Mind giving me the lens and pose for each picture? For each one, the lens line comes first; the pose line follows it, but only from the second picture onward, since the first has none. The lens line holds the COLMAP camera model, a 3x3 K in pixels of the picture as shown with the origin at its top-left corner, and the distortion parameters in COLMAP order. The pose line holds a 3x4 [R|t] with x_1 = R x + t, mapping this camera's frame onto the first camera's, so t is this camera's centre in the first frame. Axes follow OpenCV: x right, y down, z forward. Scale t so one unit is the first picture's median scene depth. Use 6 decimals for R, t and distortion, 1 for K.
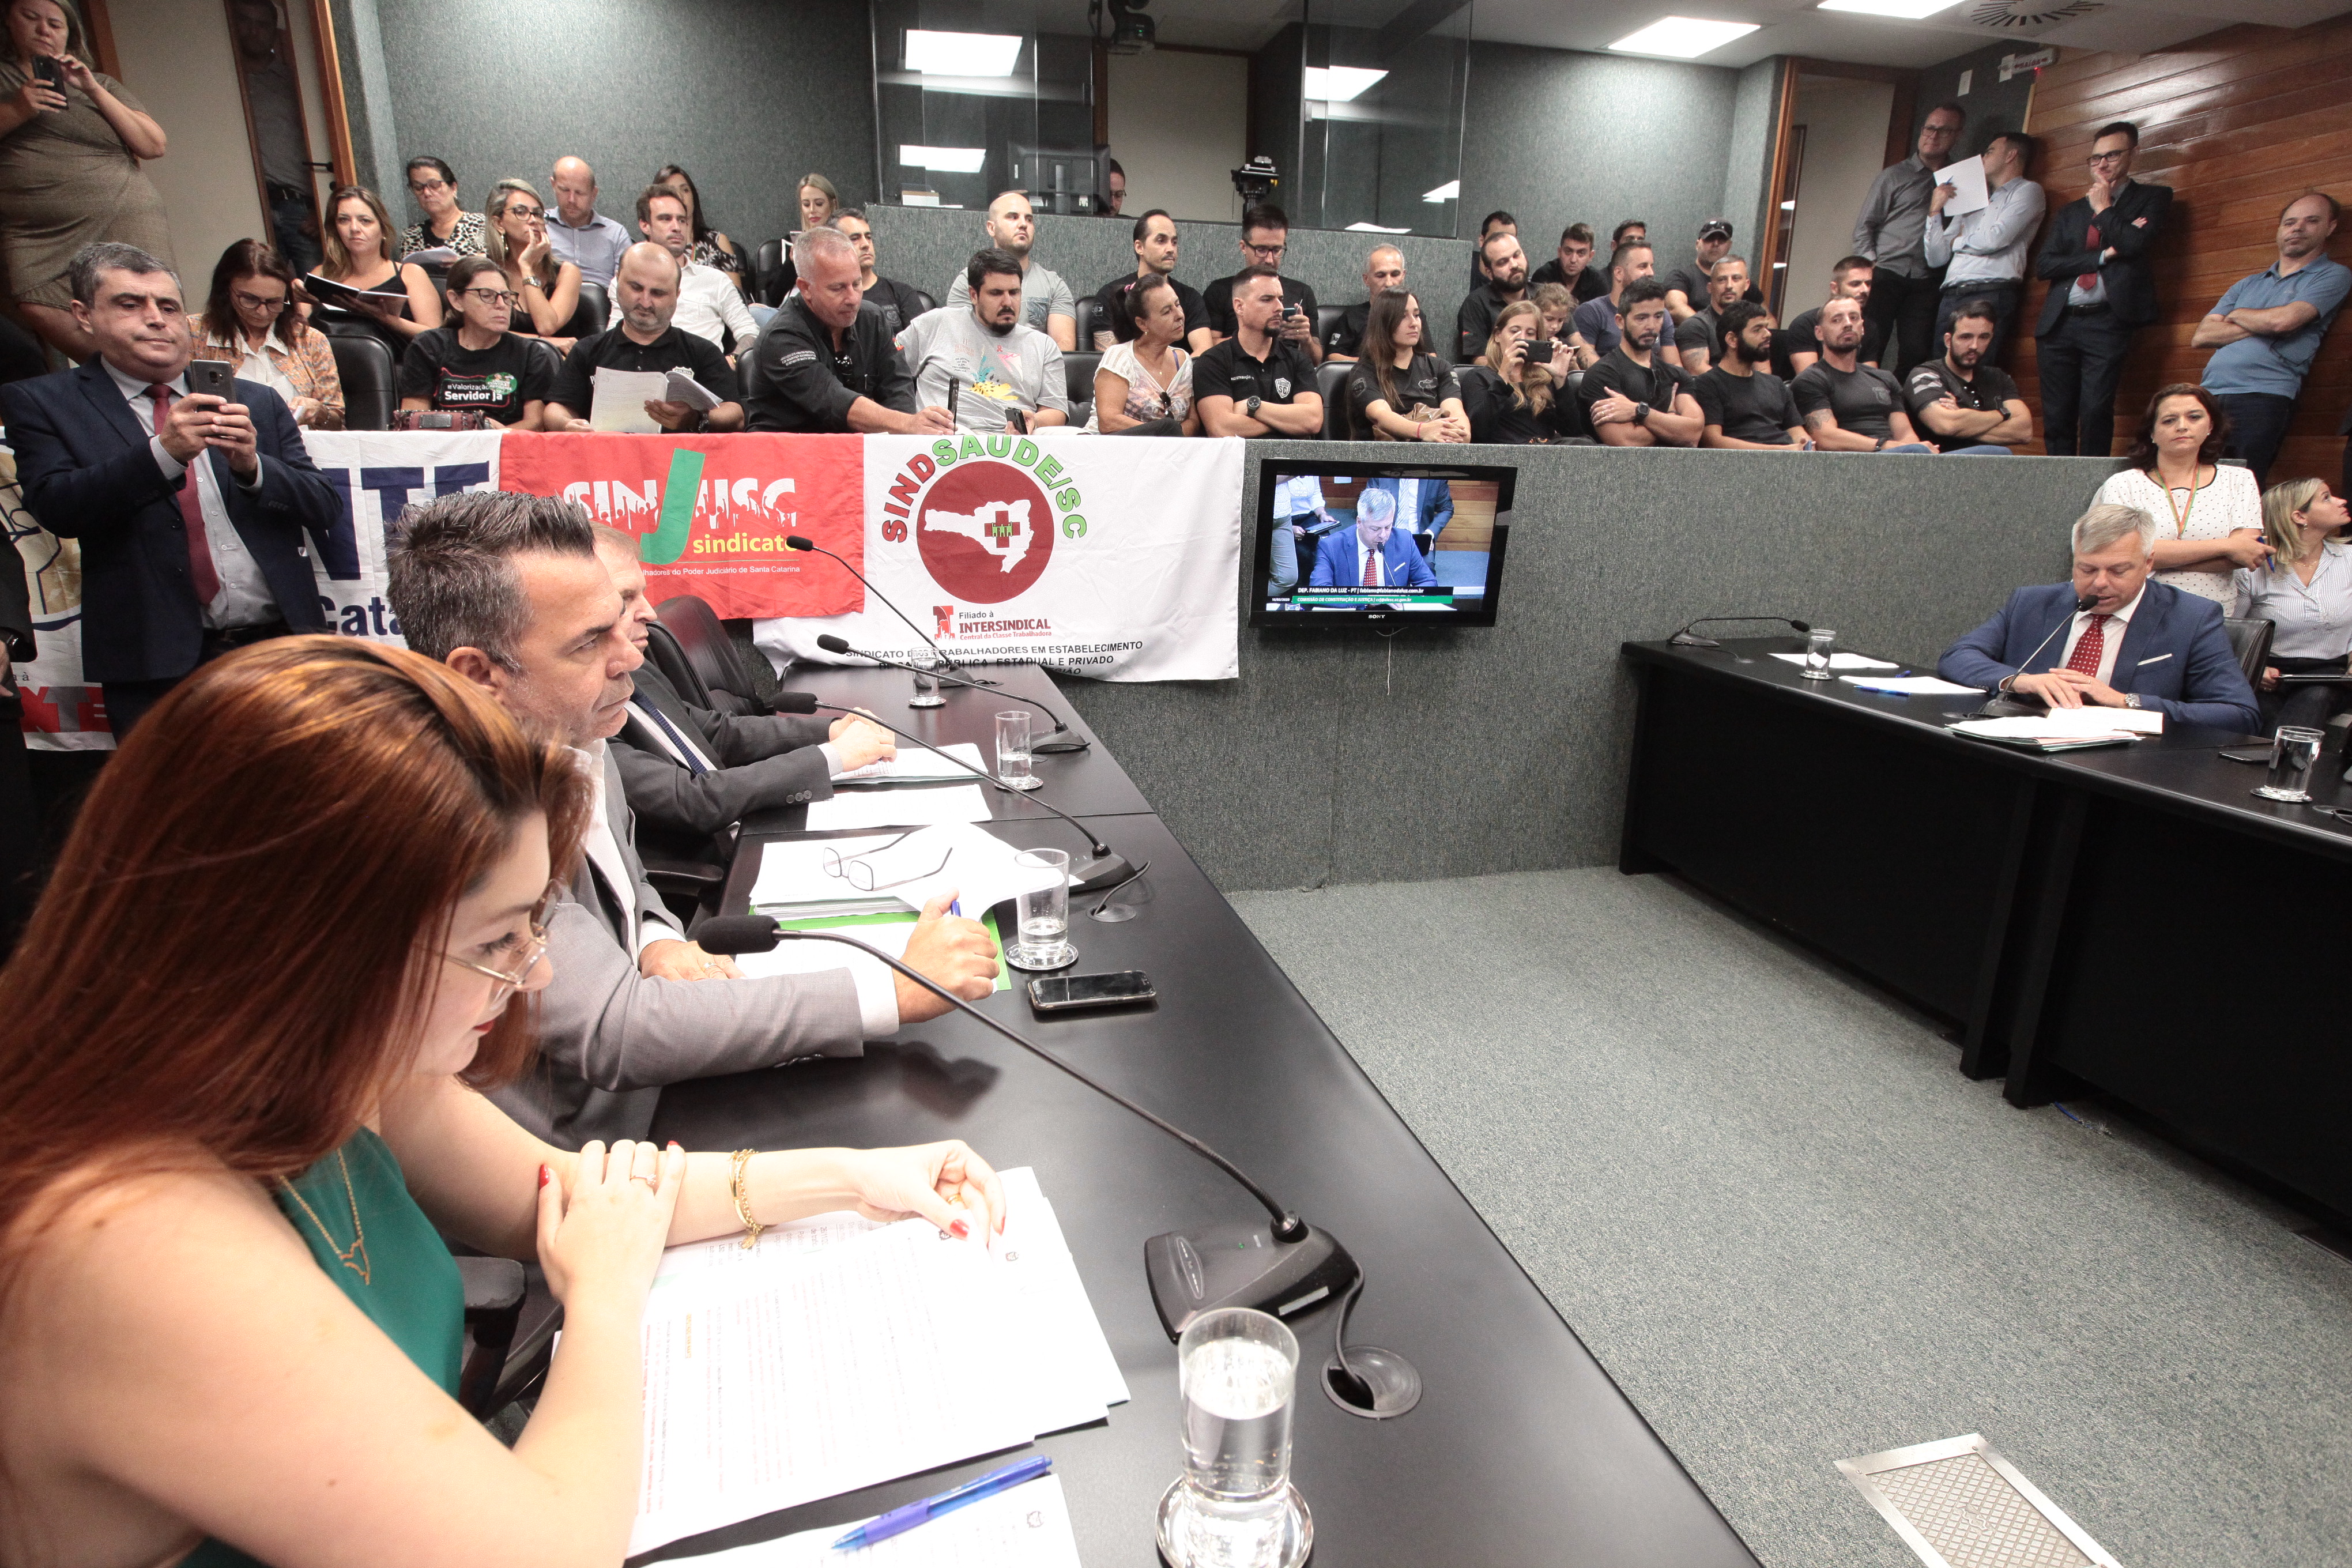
lens RADIAL K [[1263.8, 0, 1193.4], [0, 1263.8, 782.3], [0, 0, 1]] dist [-0.025264, 0.007630]
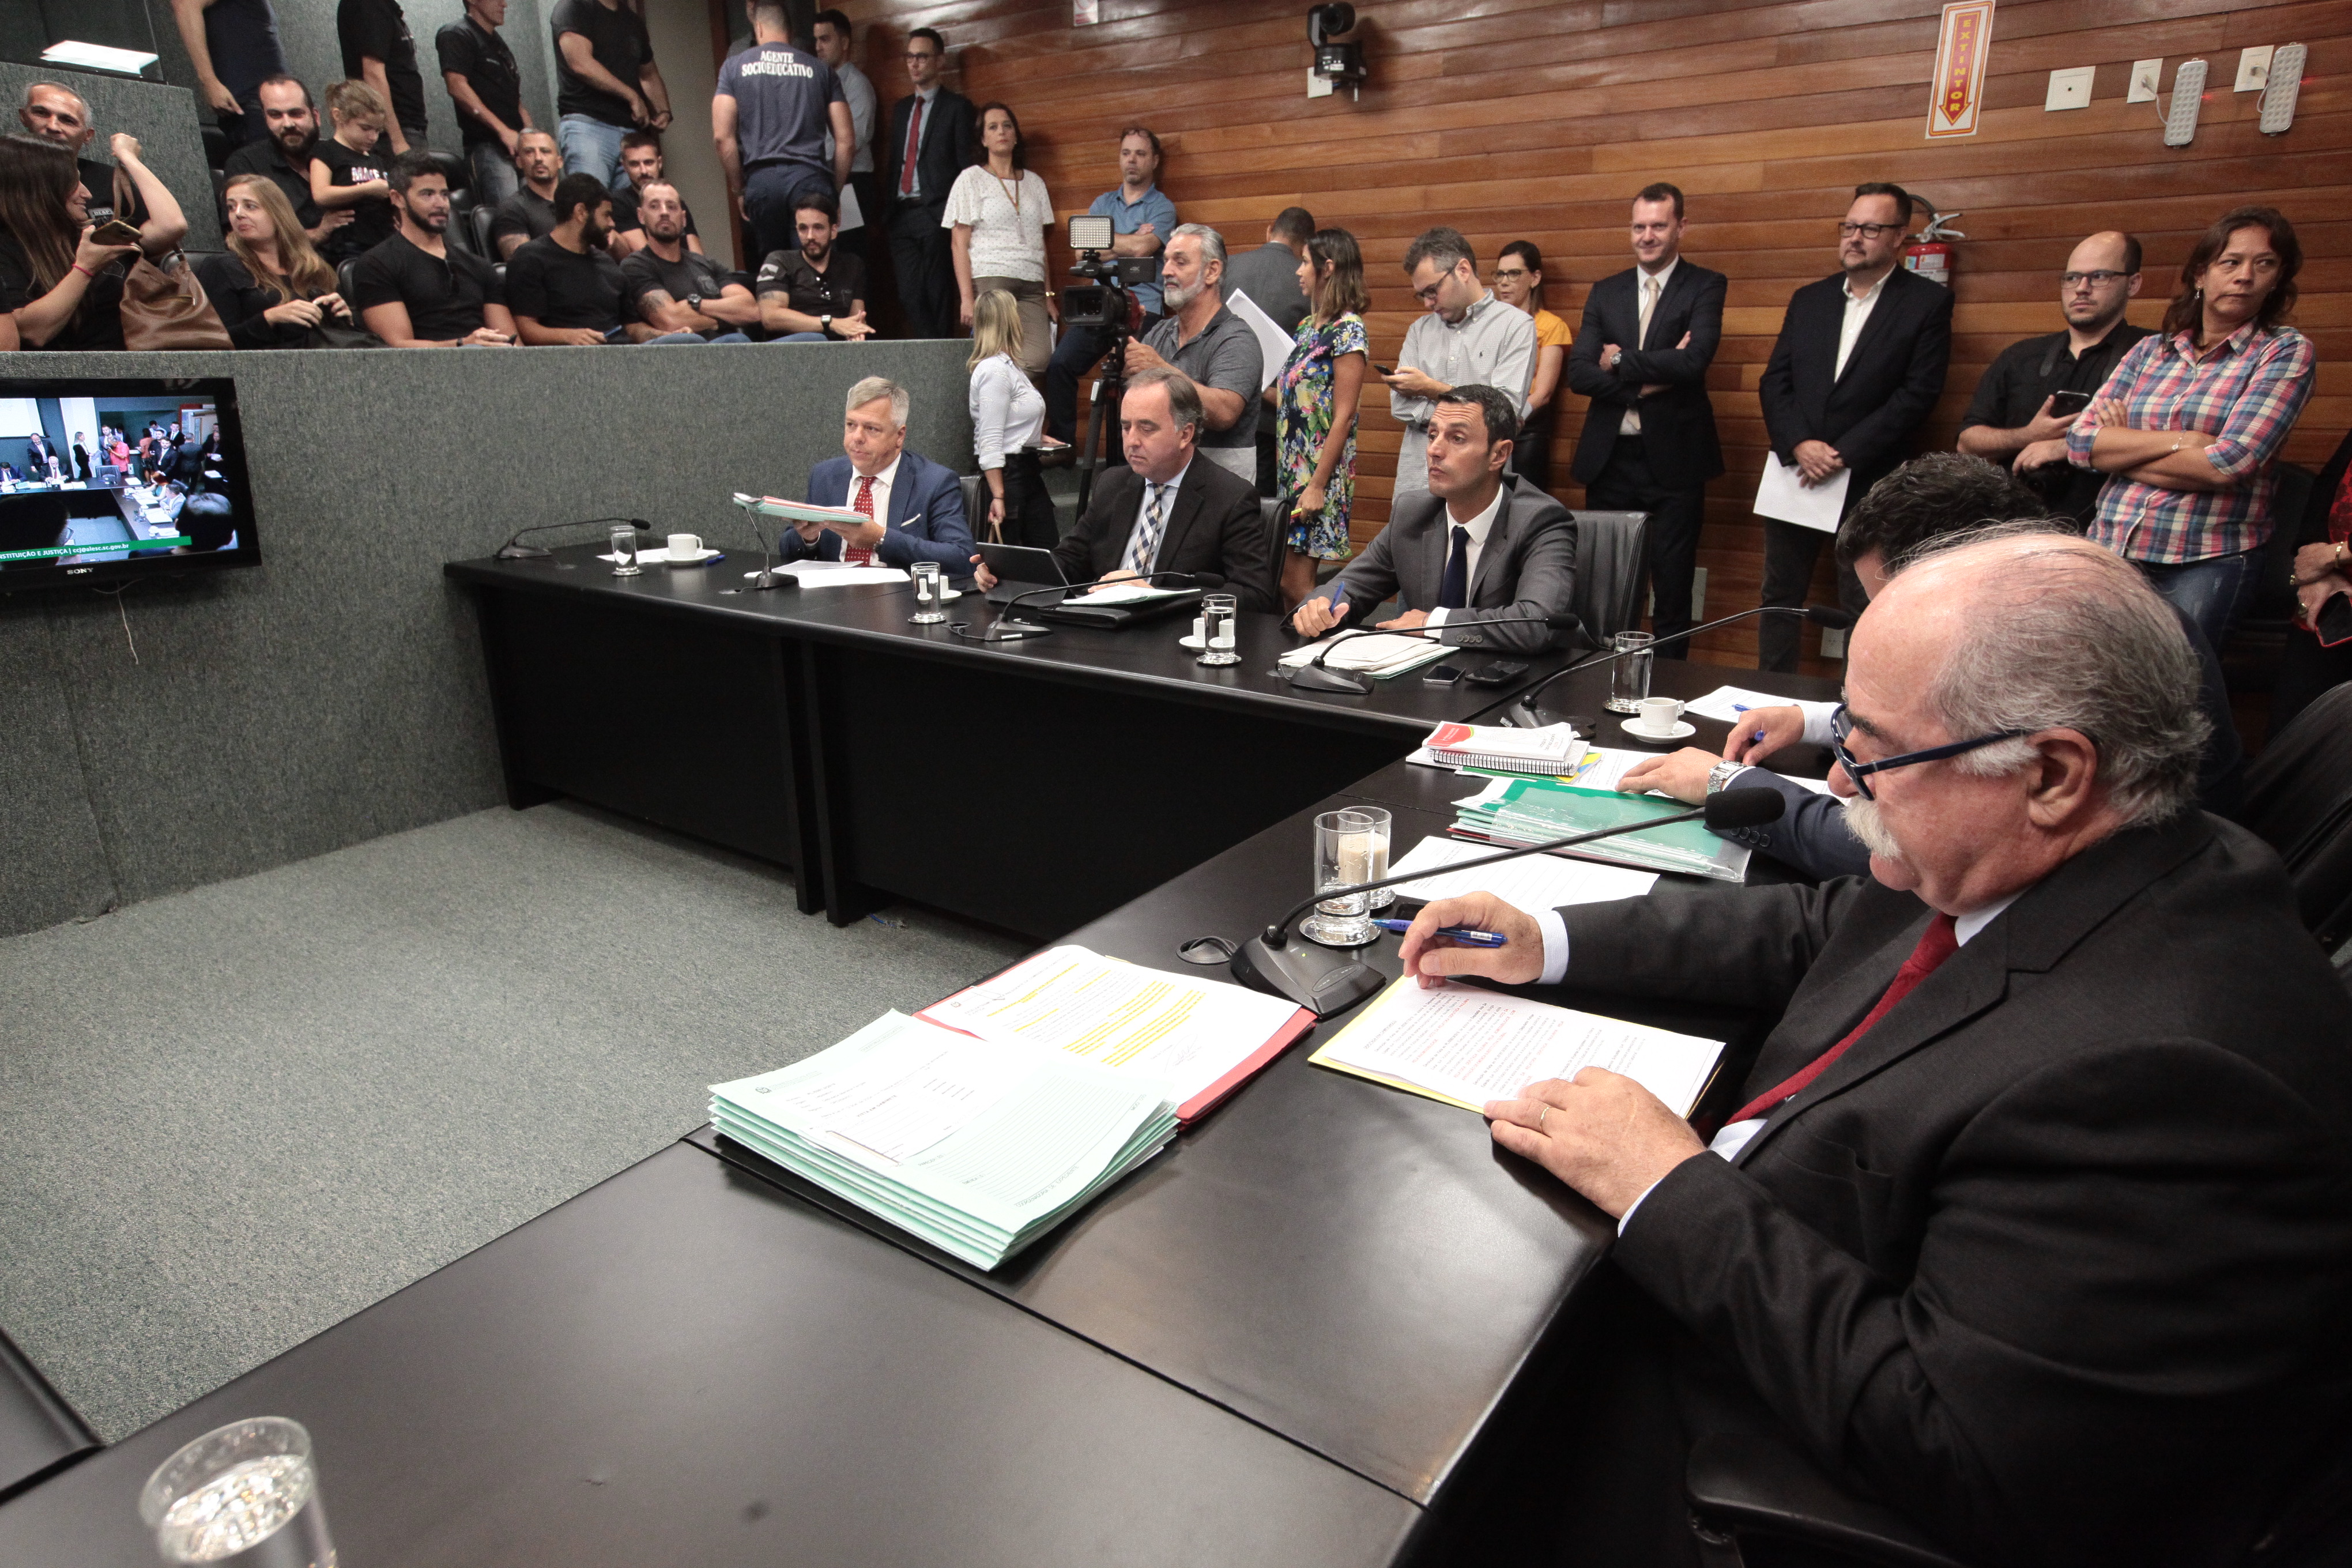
lens RADIAL K [[1429.7, 0, 1169.7], [0, 1429.7, 778.1], [0, 0, 1]] dist [0.023558, 0.001031]
pose [[0.779795, -0.215966, 0.587604, 0.118925], [0.191674, 0.975900, 0.104313, 0.037549], [-0.595970, 0.031285, 0.802397, -0.172524]]
